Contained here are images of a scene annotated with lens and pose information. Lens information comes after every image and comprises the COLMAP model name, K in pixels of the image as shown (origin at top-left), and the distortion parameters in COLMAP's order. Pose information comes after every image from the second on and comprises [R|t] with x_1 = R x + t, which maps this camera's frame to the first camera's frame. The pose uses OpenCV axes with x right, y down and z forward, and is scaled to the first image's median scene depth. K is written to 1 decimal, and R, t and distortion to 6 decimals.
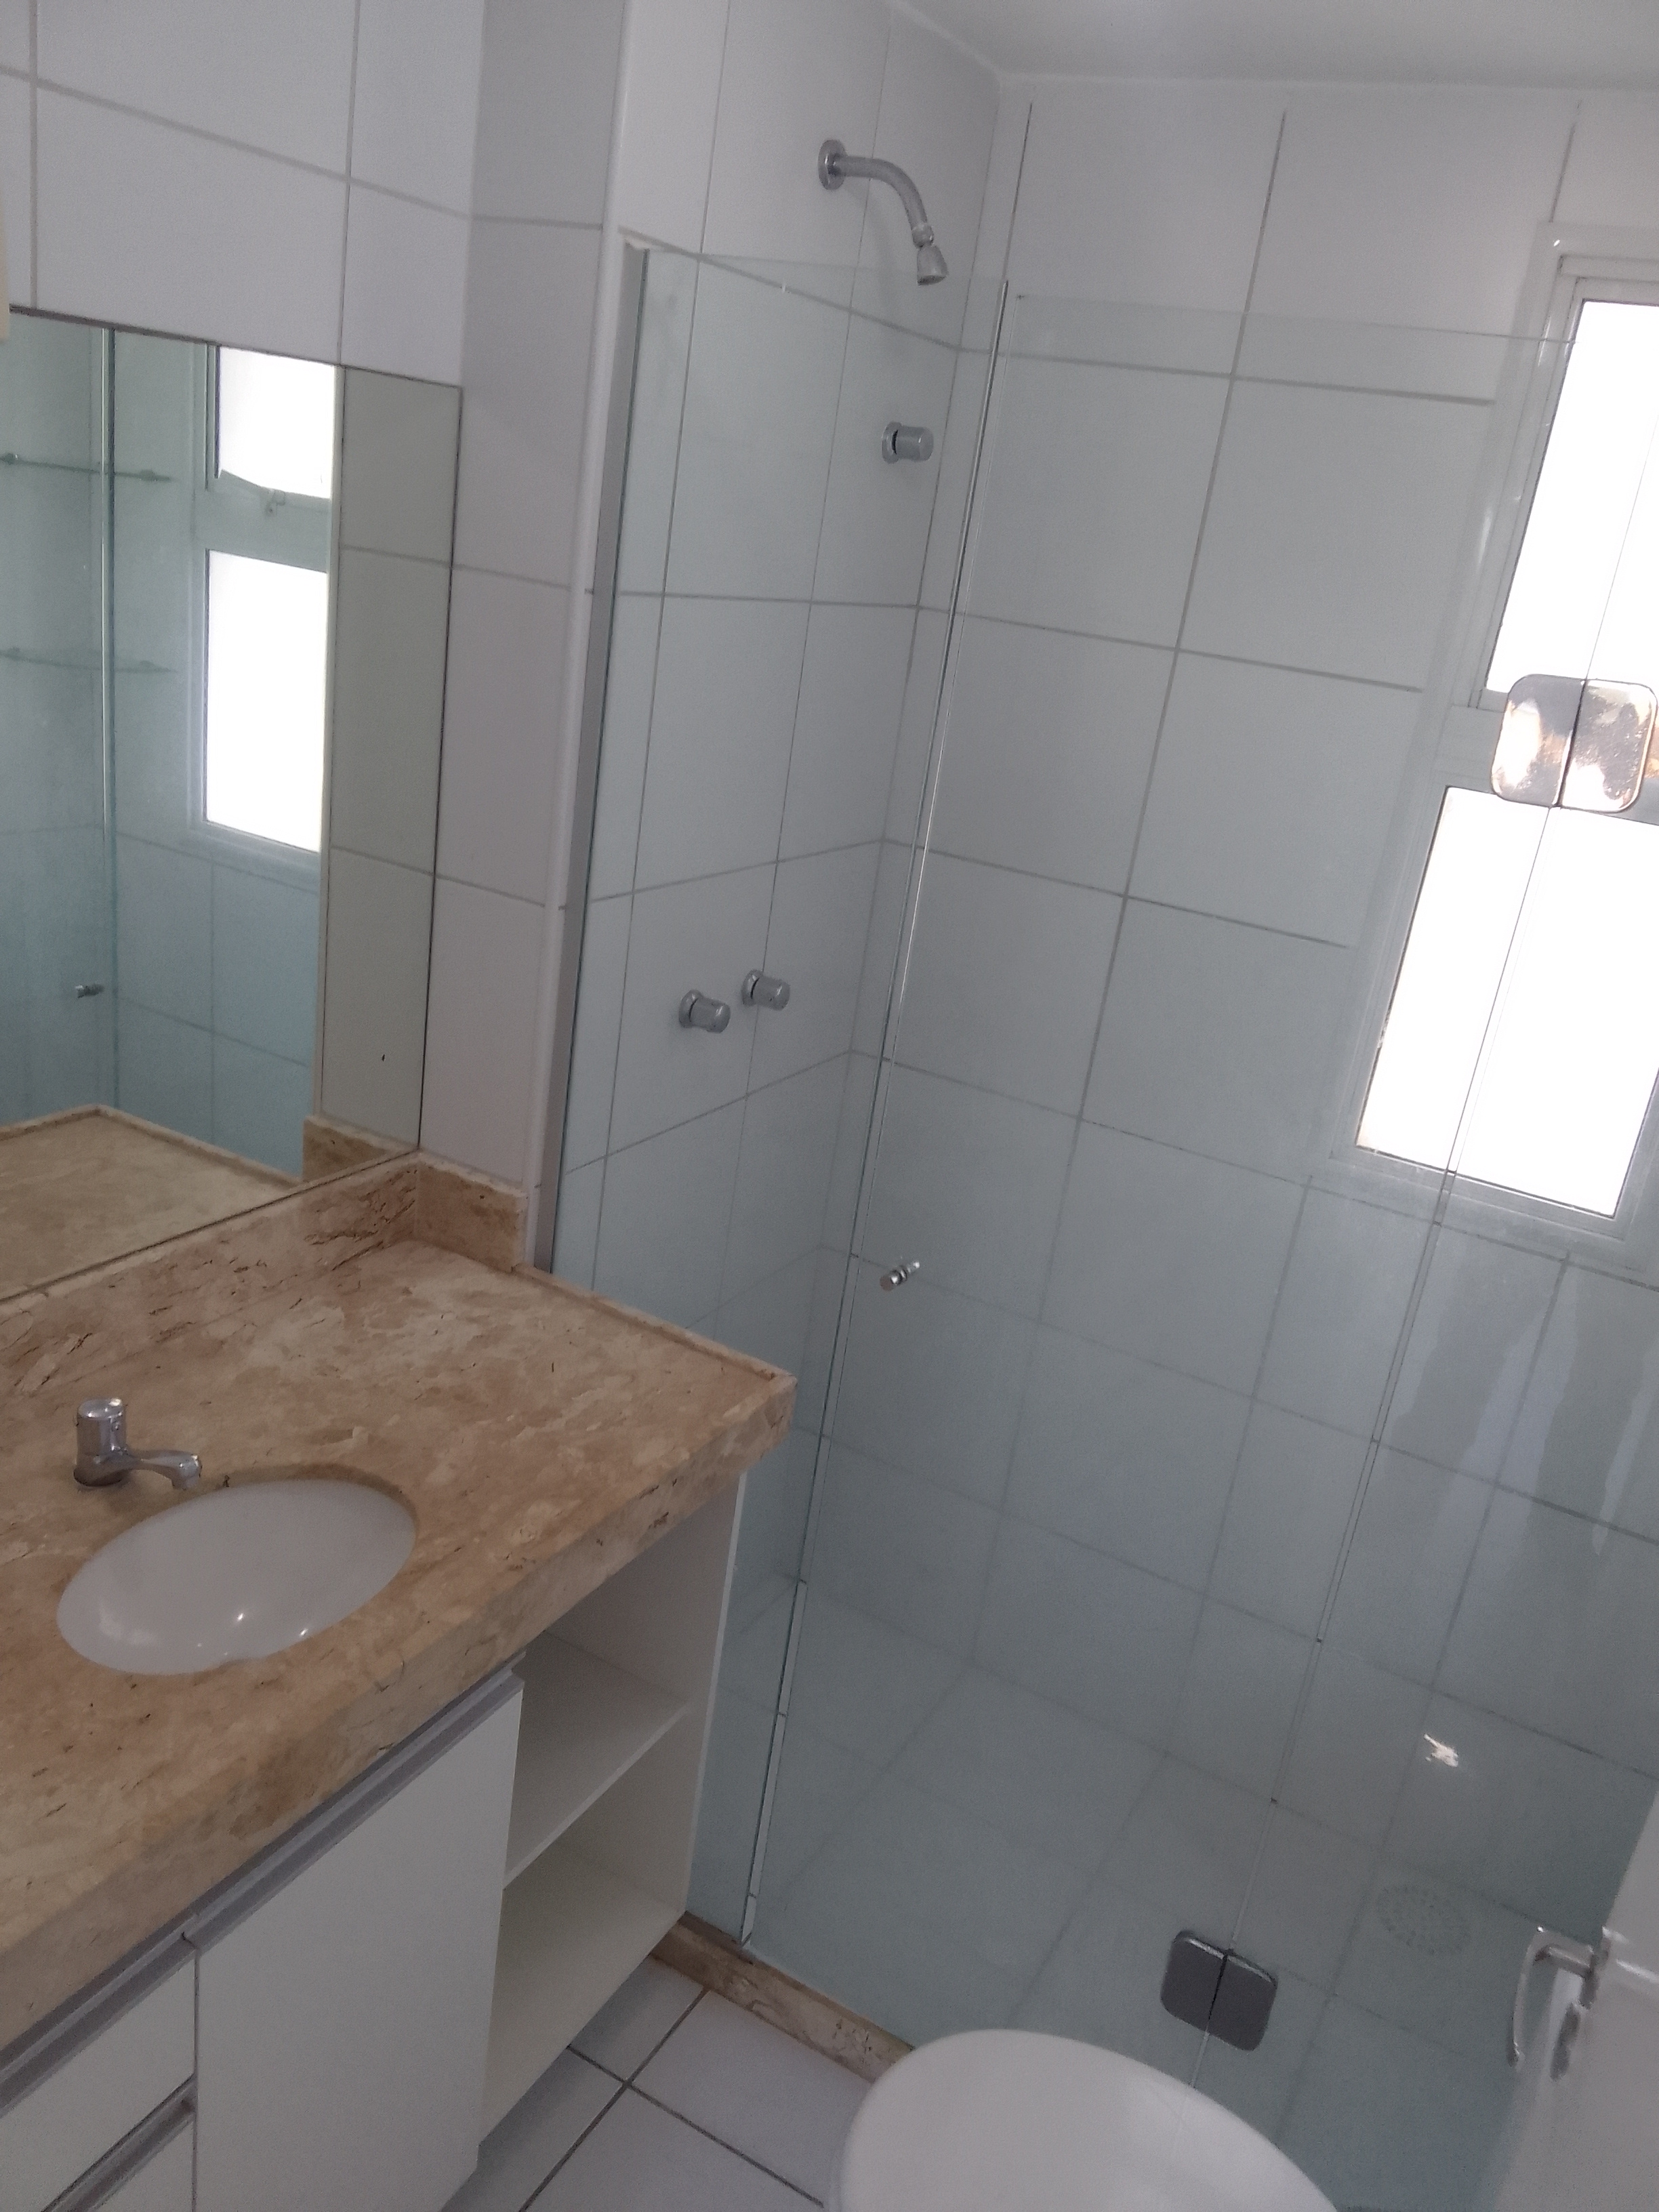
lens RADIAL K [[1708.6, 0, 818.0], [0, 1708.6, 1108.3], [0, 0, 1]] dist [0.077360, -0.132782]
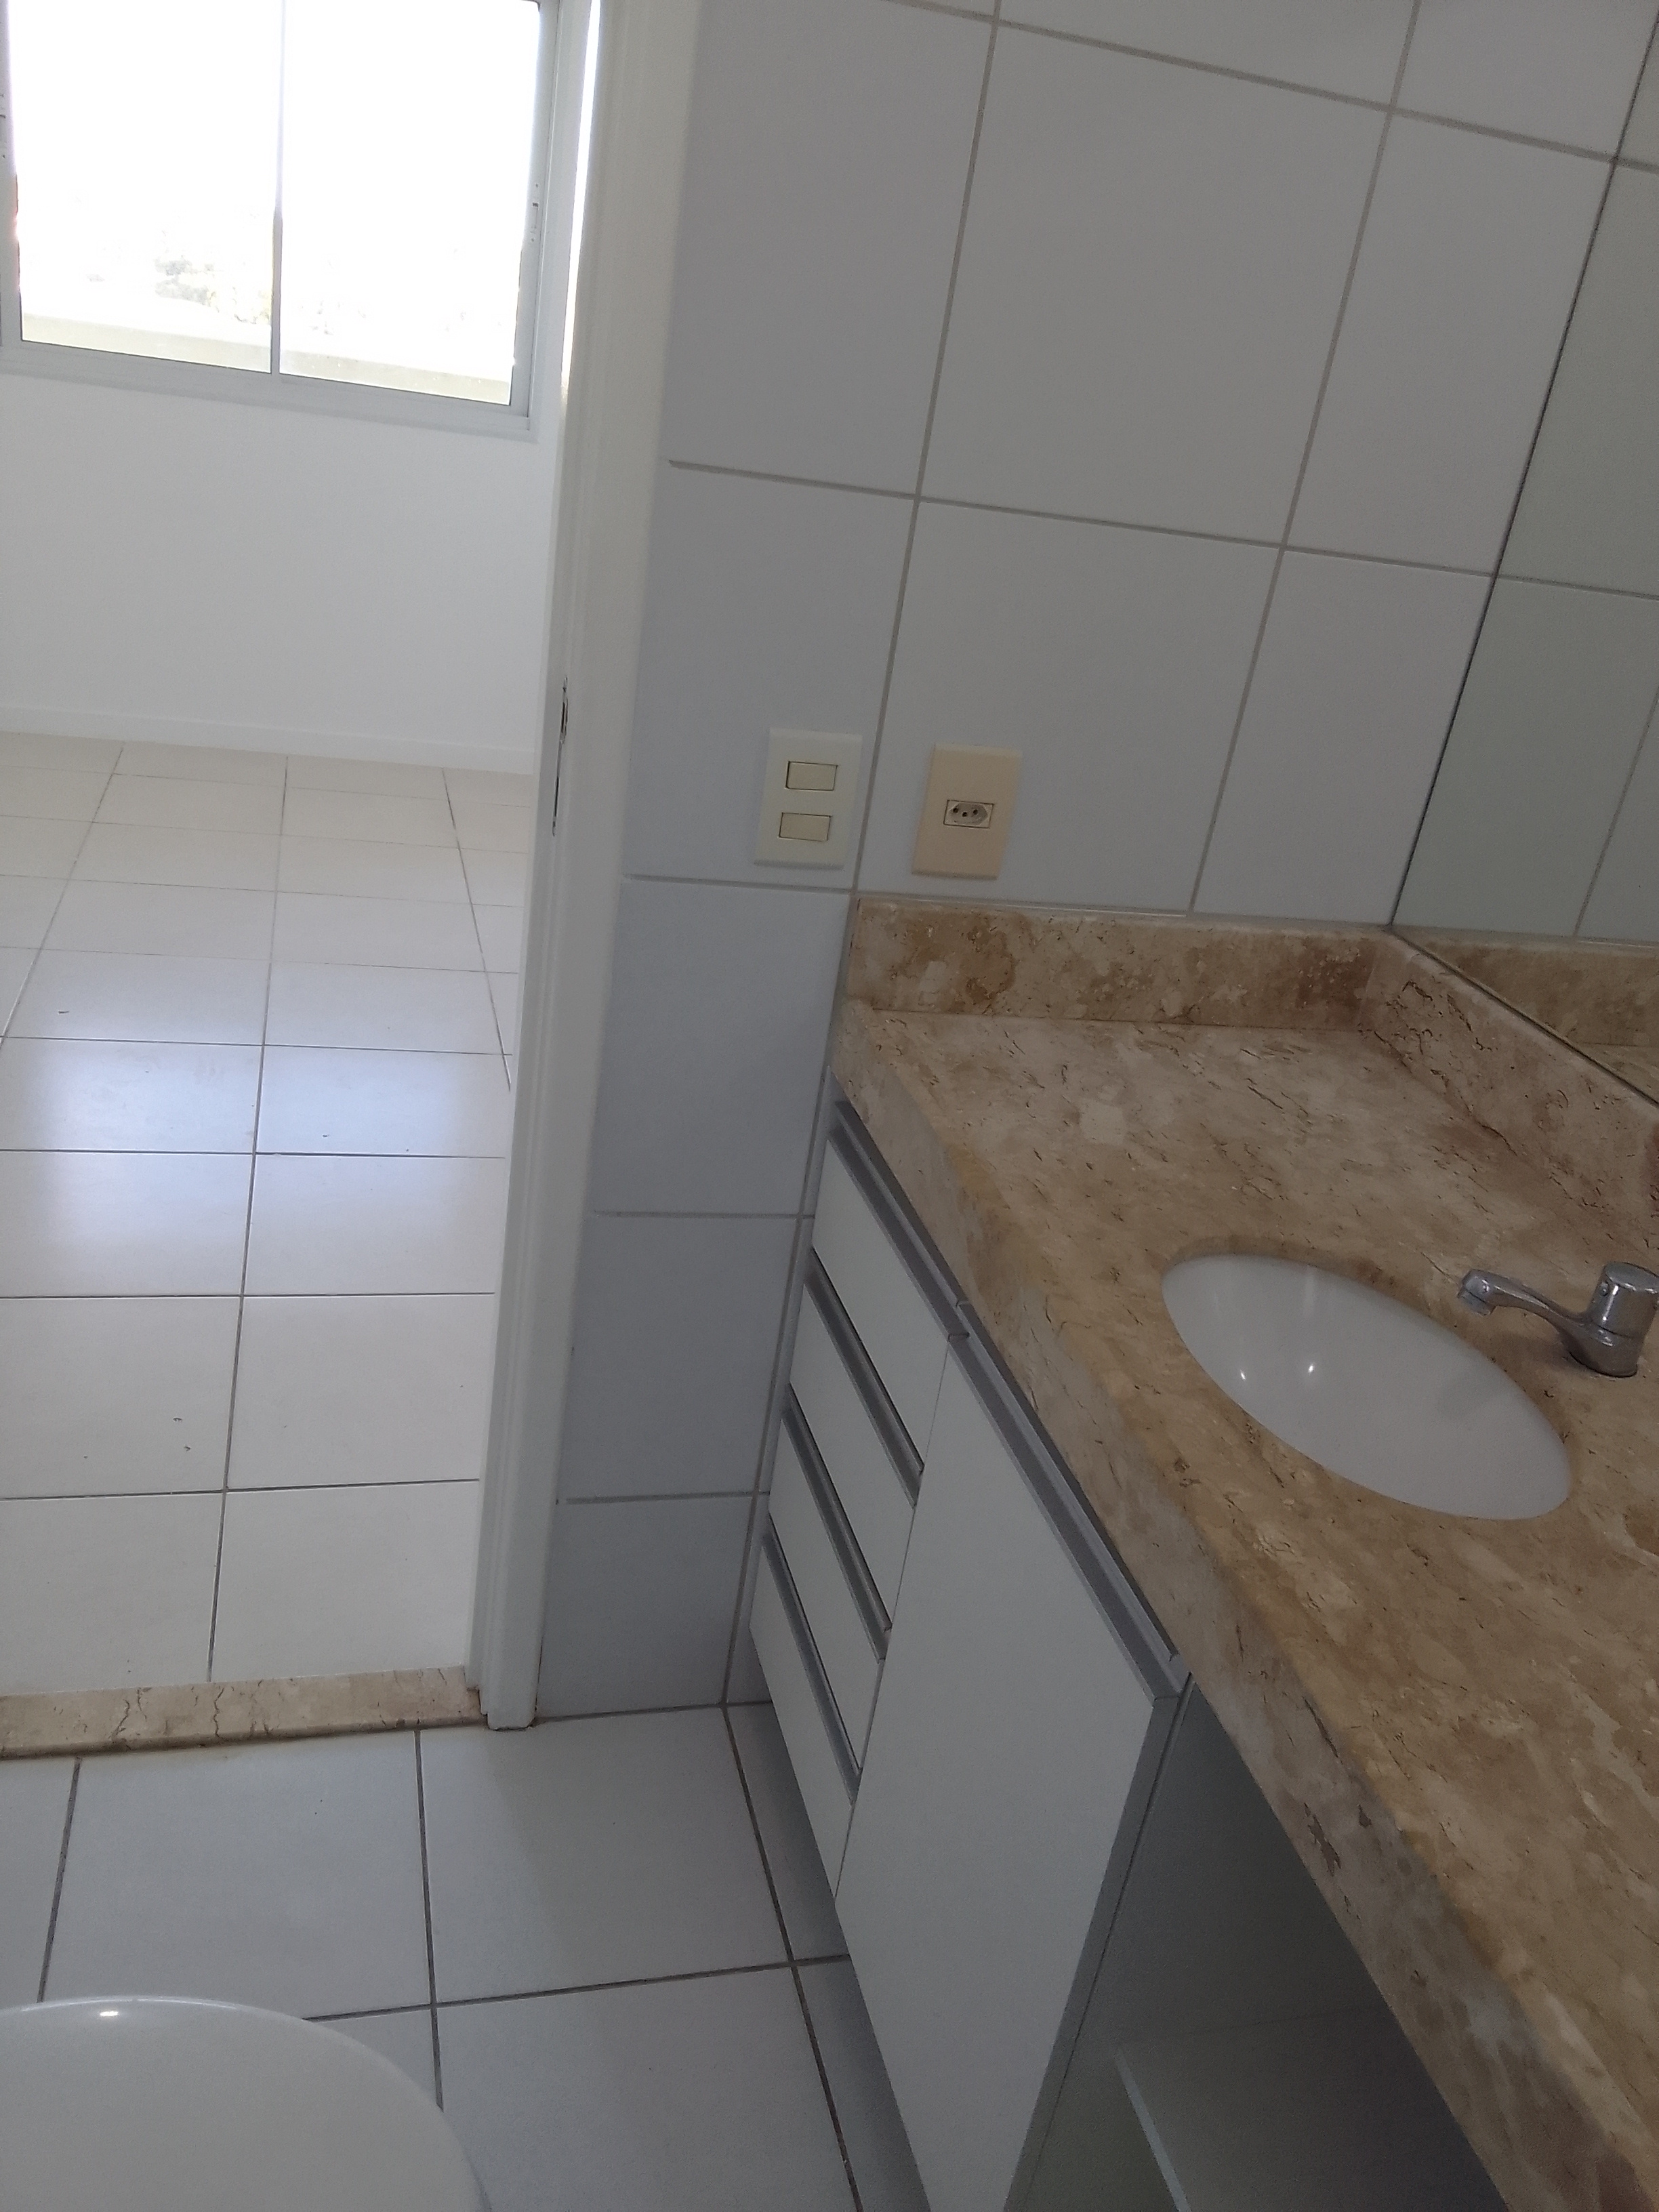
lens RADIAL K [[1708.6, 0, 818.0], [0, 1708.6, 1108.3], [0, 0, 1]] dist [0.077360, -0.132782]
pose [[-0.689038, 0.059115, -0.722310, 0.353401], [-0.463762, 0.729919, 0.502138, -0.088926], [0.556912, 0.680972, -0.475527, 1.050238]]
